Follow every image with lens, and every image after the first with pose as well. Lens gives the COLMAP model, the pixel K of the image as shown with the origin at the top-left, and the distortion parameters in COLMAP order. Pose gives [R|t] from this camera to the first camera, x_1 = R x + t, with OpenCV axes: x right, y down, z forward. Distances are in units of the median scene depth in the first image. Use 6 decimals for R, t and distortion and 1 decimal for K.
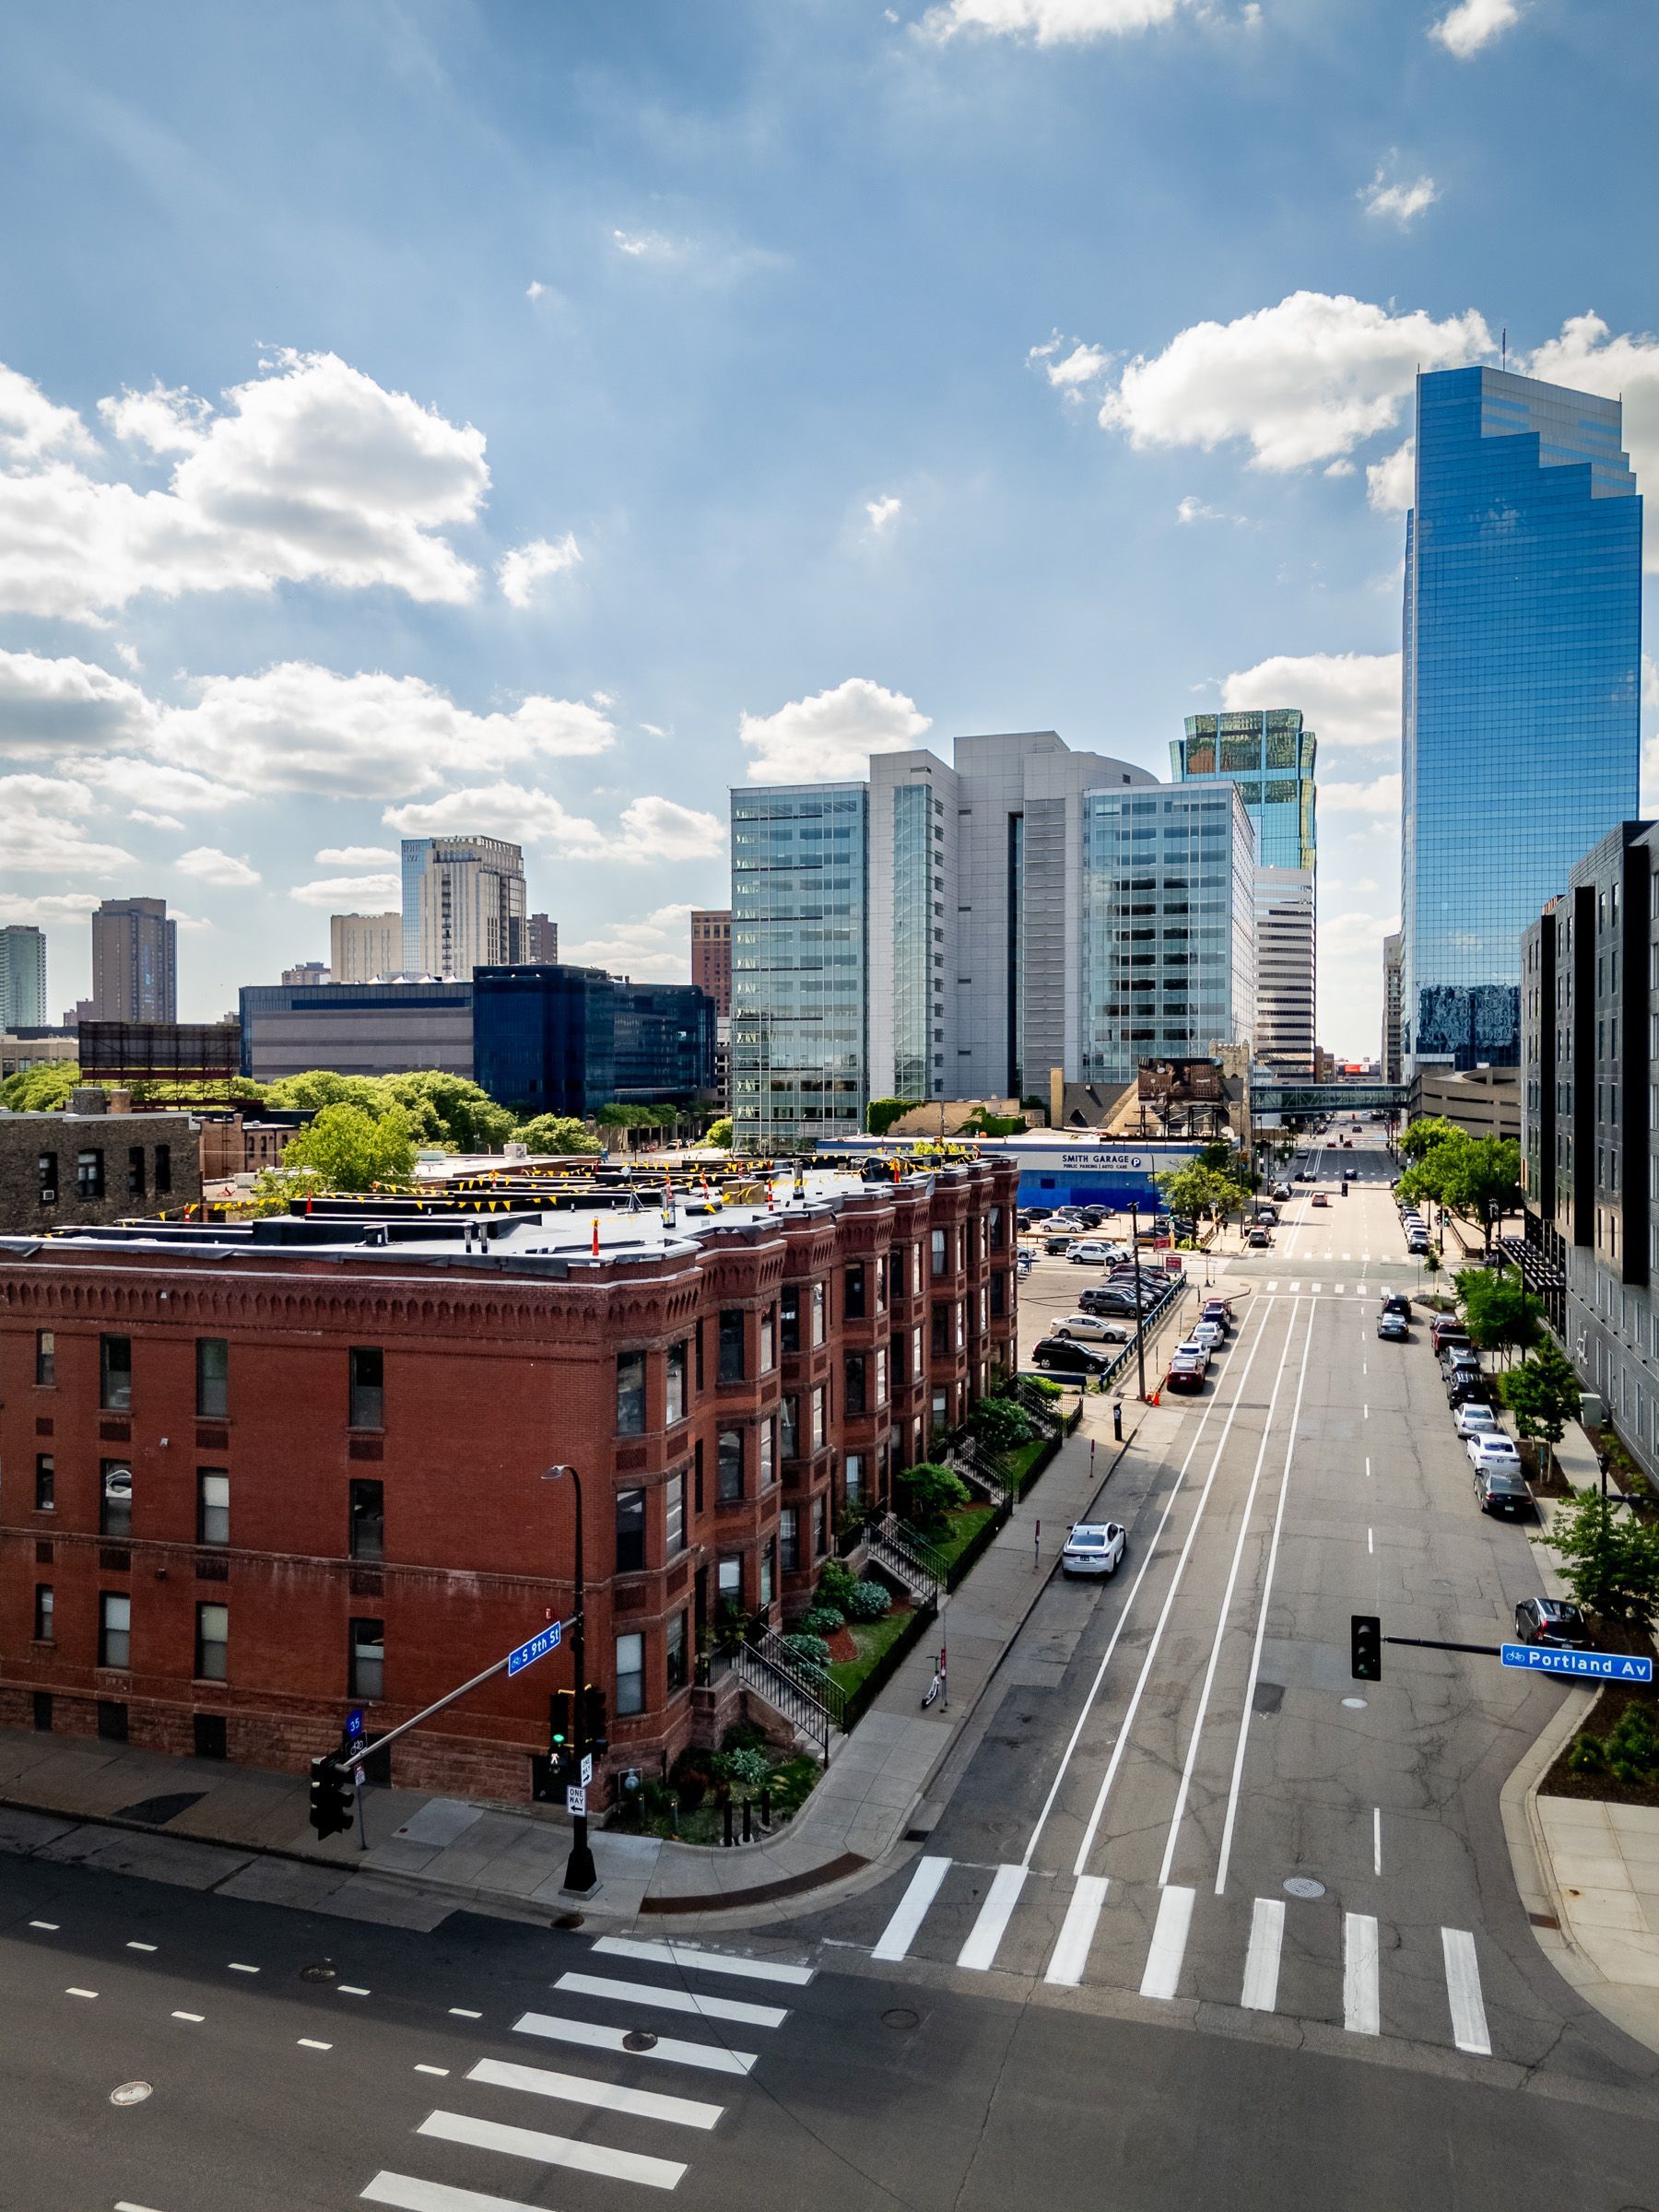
lens RADIAL K [[1650.4, 0, 821.5], [0, 1650.4, 1097.0], [0, 0, 1]] dist [0.097253, -0.128622]
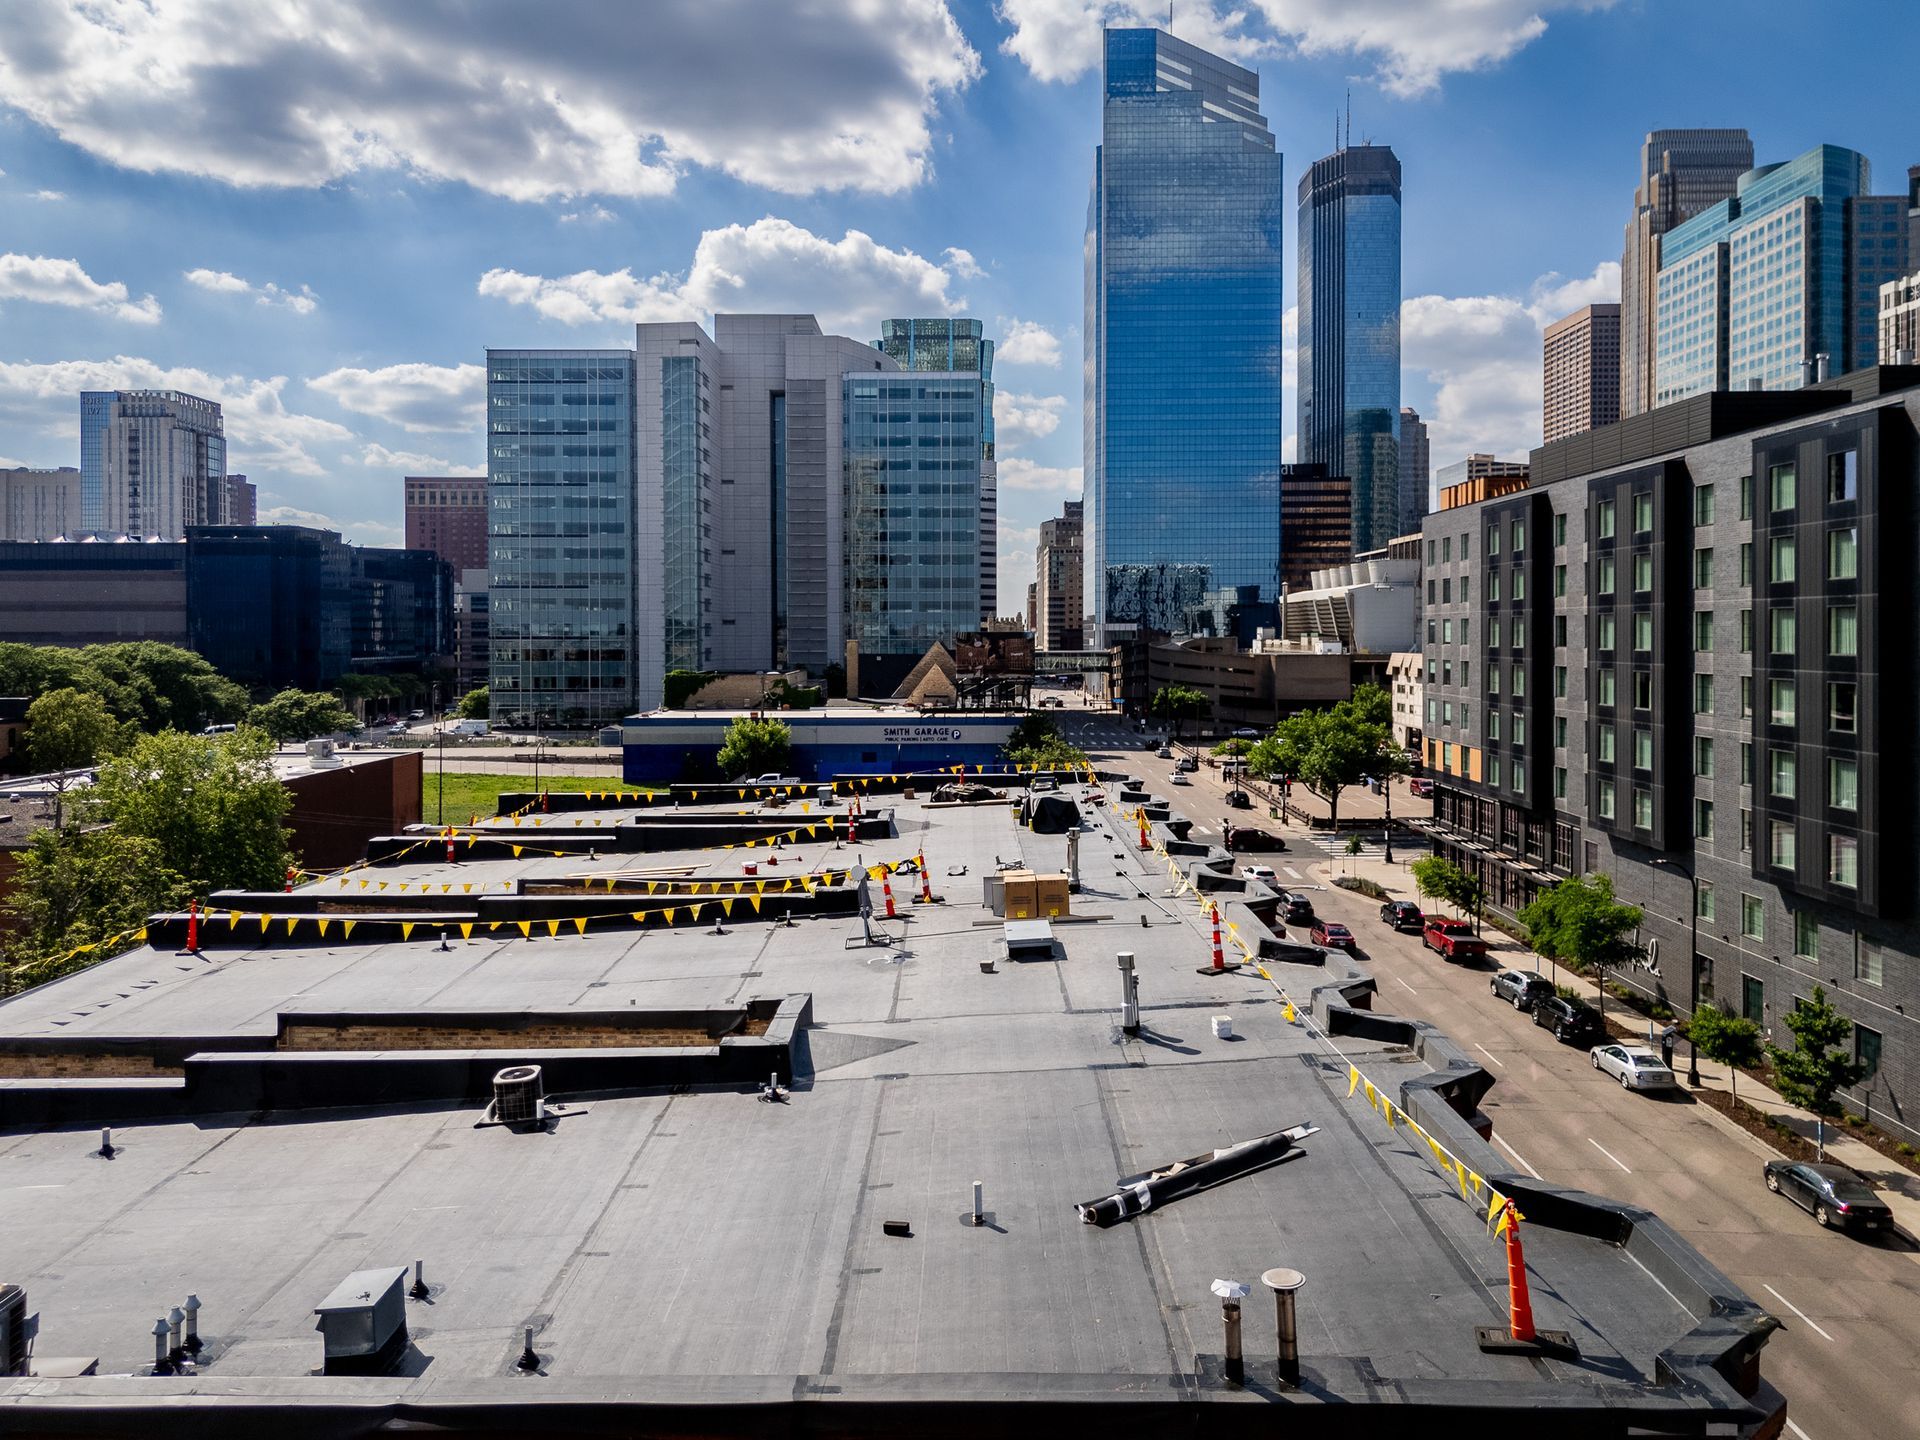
lens RADIAL K [[1450.8, 0, 954.7], [0, 1450.8, 647.7], [0, 0, 1]] dist [0.085875, -0.107248]
pose [[0.955527, -0.001869, 0.294898, -0.071379], [0.003531, 0.999981, -0.005101, -0.009048], [-0.294883, 0.005915, 0.955515, 0.154054]]
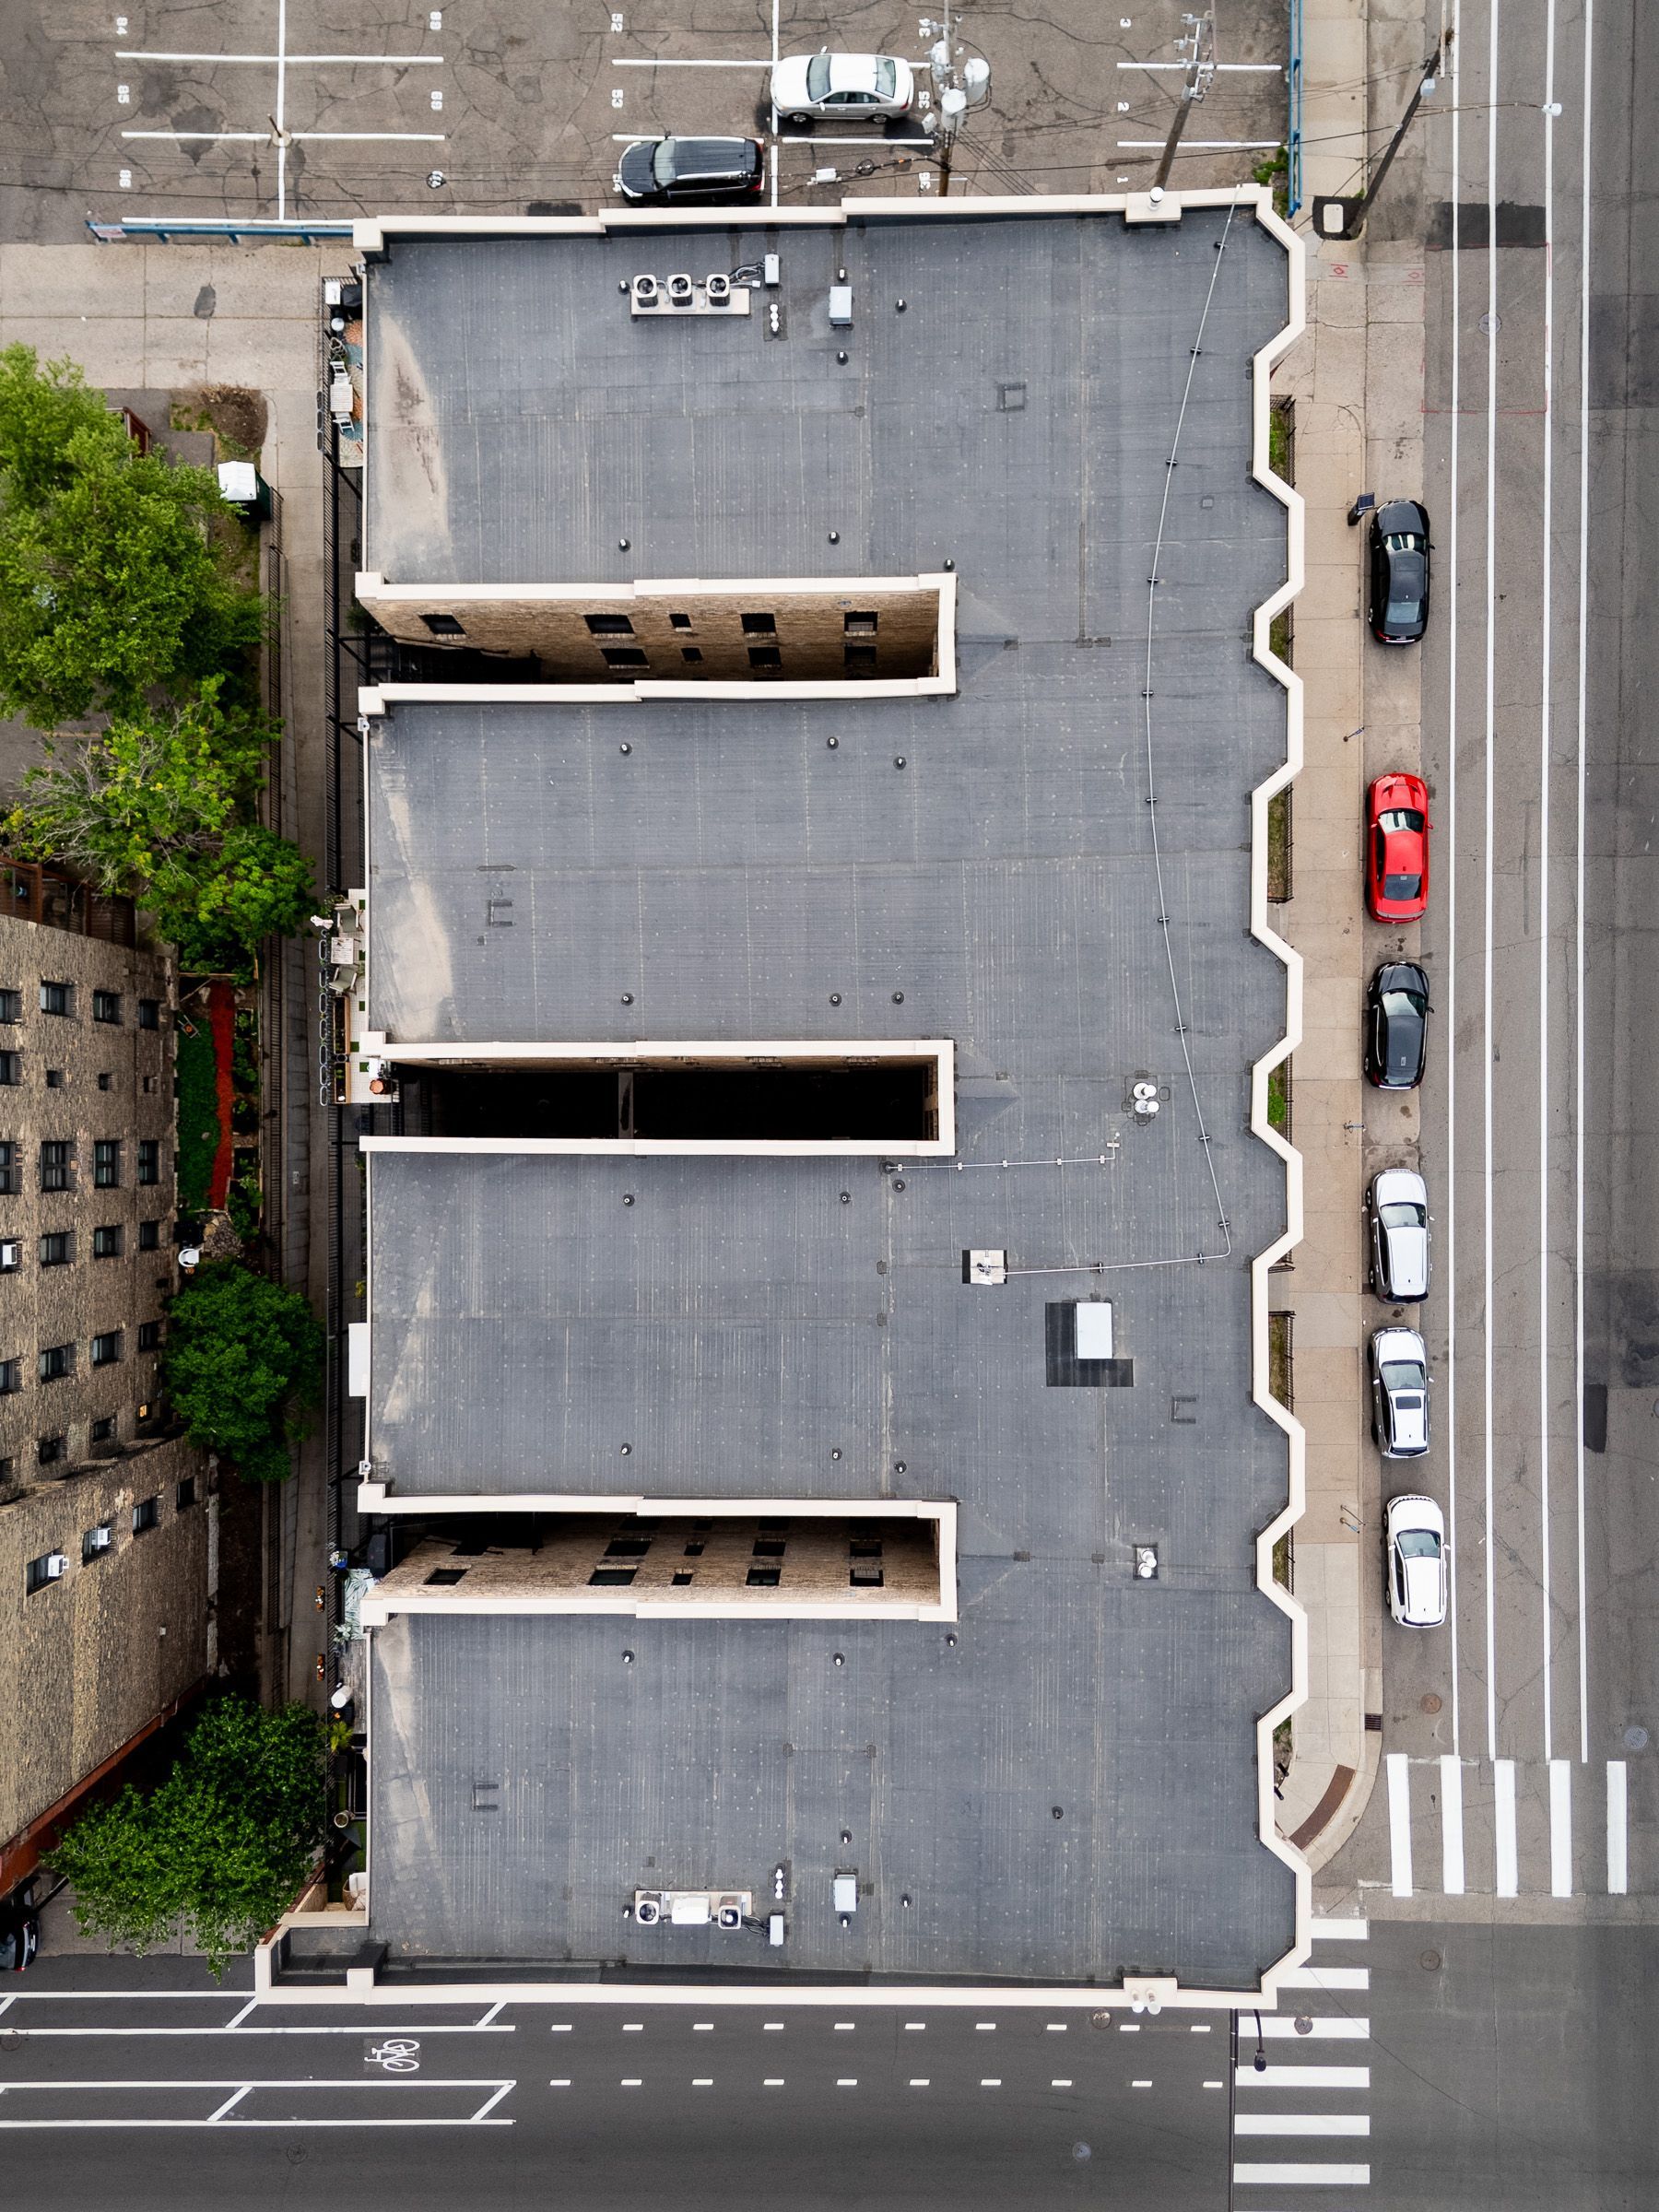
lens RADIAL K [[1680.0, 0, 825.0], [0, 1680.0, 1124.6], [0, 0, 1]] dist [0.044081, -0.013761]
pose [[0.951665, -0.306934, -0.011180, -0.045017], [0.018242, 0.020148, 0.999631, -0.215010], [-0.306595, -0.951517, 0.024773, 0.325868]]
